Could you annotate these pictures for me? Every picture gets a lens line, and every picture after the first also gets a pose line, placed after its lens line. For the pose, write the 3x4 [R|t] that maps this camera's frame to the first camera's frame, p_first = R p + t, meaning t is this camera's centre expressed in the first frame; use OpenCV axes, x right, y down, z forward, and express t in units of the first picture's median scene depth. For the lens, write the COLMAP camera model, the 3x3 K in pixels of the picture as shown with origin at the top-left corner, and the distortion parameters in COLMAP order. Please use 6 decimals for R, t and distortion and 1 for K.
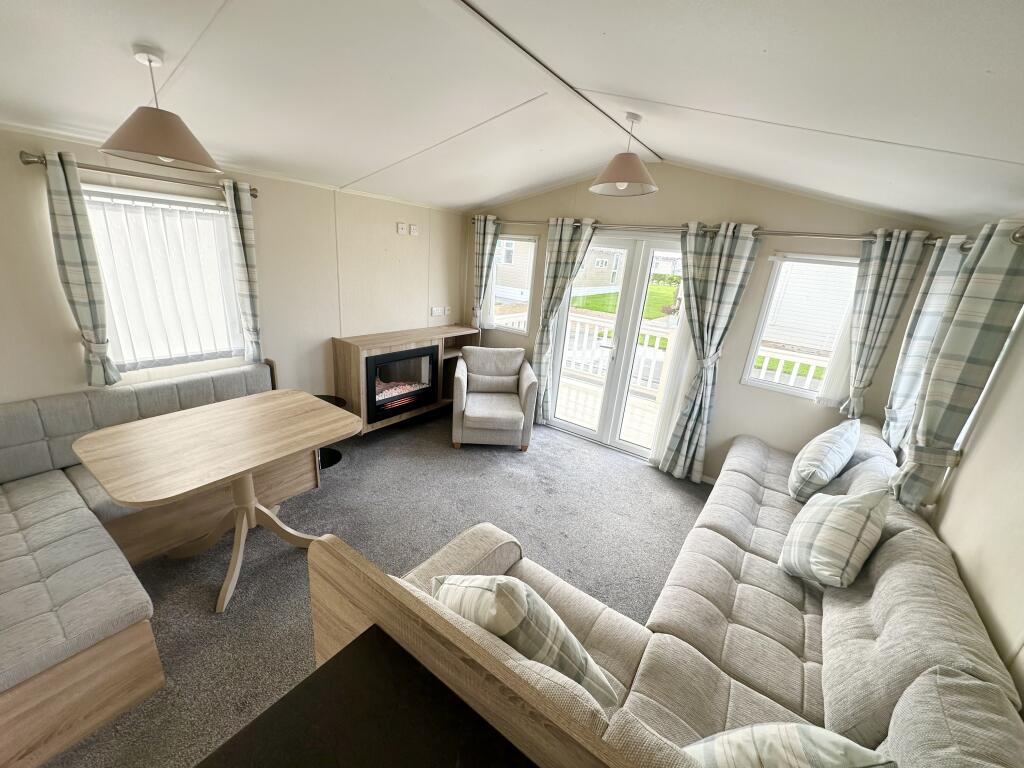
lens RADIAL K [[407.0, 0, 512.0], [0, 407.0, 384.0], [0, 0, 1]] dist [-0.002960, 0.000108]
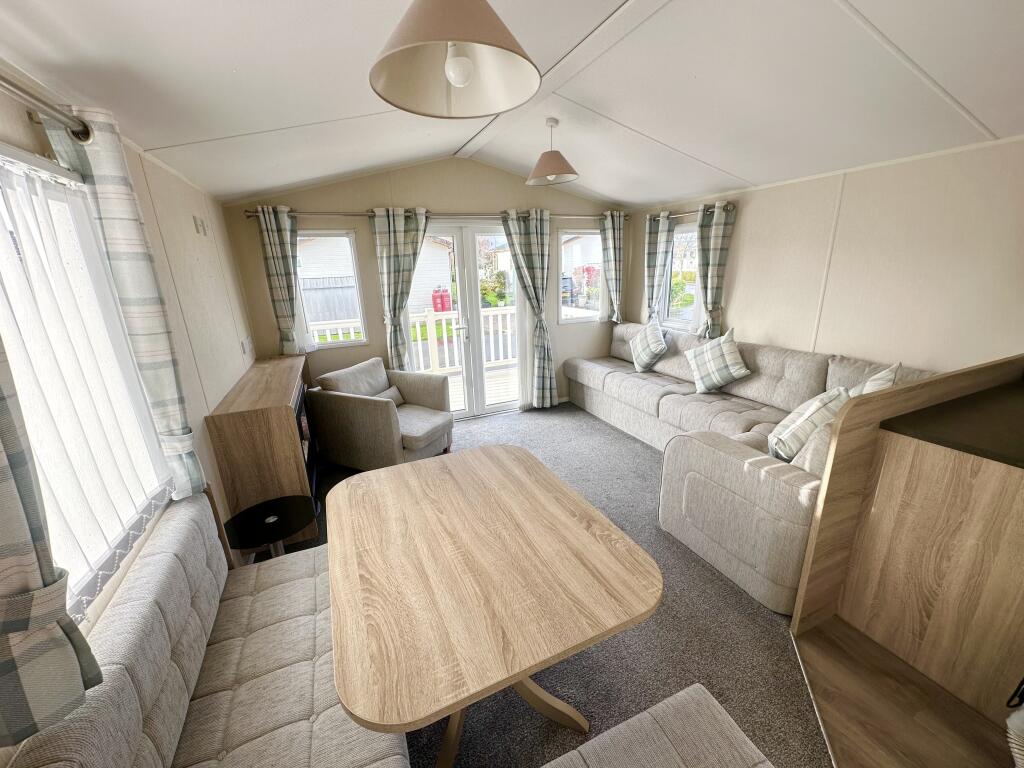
lens RADIAL K [[407.0, 0, 512.0], [0, 407.0, 384.0], [0, 0, 1]] dist [-0.002960, 0.000108]
pose [[0.508101, -0.342353, 0.790334, -0.661900], [0.342652, 0.922215, 0.179191, -0.112476], [-0.790204, 0.179763, 0.585887, 0.321934]]
